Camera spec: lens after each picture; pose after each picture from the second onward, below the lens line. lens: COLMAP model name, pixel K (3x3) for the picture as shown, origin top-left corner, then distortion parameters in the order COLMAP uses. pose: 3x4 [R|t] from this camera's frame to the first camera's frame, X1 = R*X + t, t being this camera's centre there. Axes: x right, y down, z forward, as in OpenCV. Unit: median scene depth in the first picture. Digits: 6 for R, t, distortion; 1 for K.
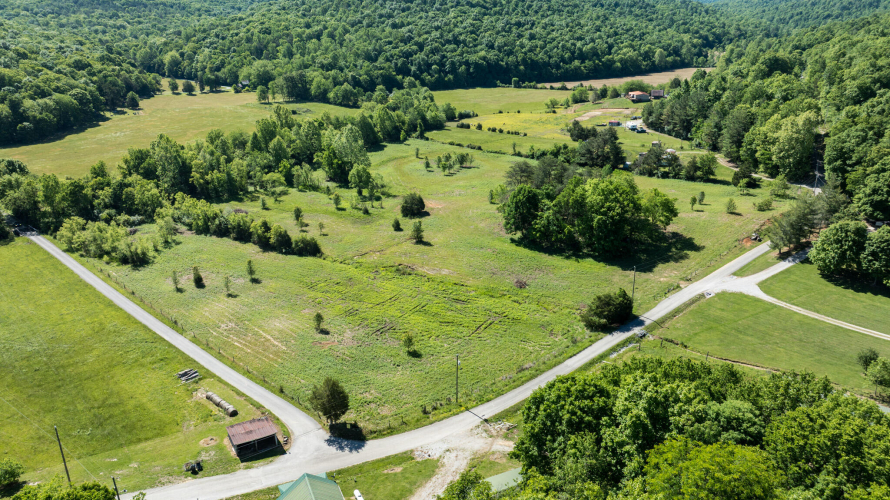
lens RADIAL K [[627.9, 0, 449.3], [0, 627.9, 243.0], [0, 0, 1]] dist [-0.038396, 0.039719]
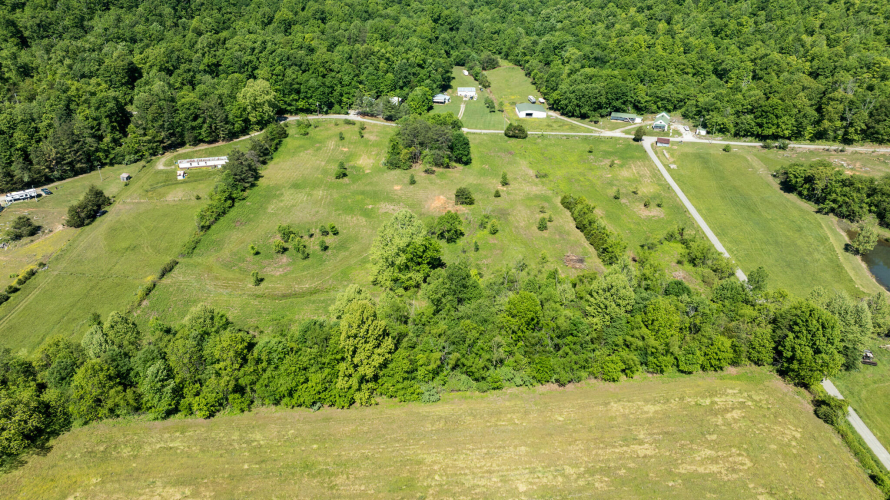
lens RADIAL K [[627.9, 0, 449.3], [0, 627.9, 243.0], [0, 0, 1]] dist [-0.038396, 0.039719]
pose [[-0.670276, -0.332297, 0.663557, -0.421155], [0.251353, 0.739645, 0.624298, -0.364960], [-0.698249, 0.585239, -0.412242, 0.751571]]
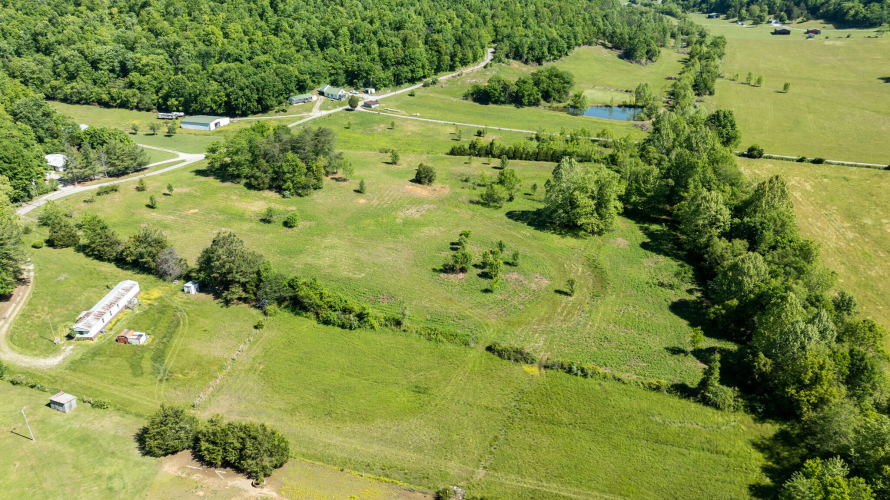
lens RADIAL K [[628.3, 0, 448.8], [0, 628.3, 244.2], [0, 0, 1]] dist [-0.042671, 0.050762]
pose [[-0.914585, 0.173560, -0.365255, 0.162079], [-0.133975, 0.722163, 0.678624, -0.356567], [0.381556, 0.669595, -0.637227, 0.868261]]
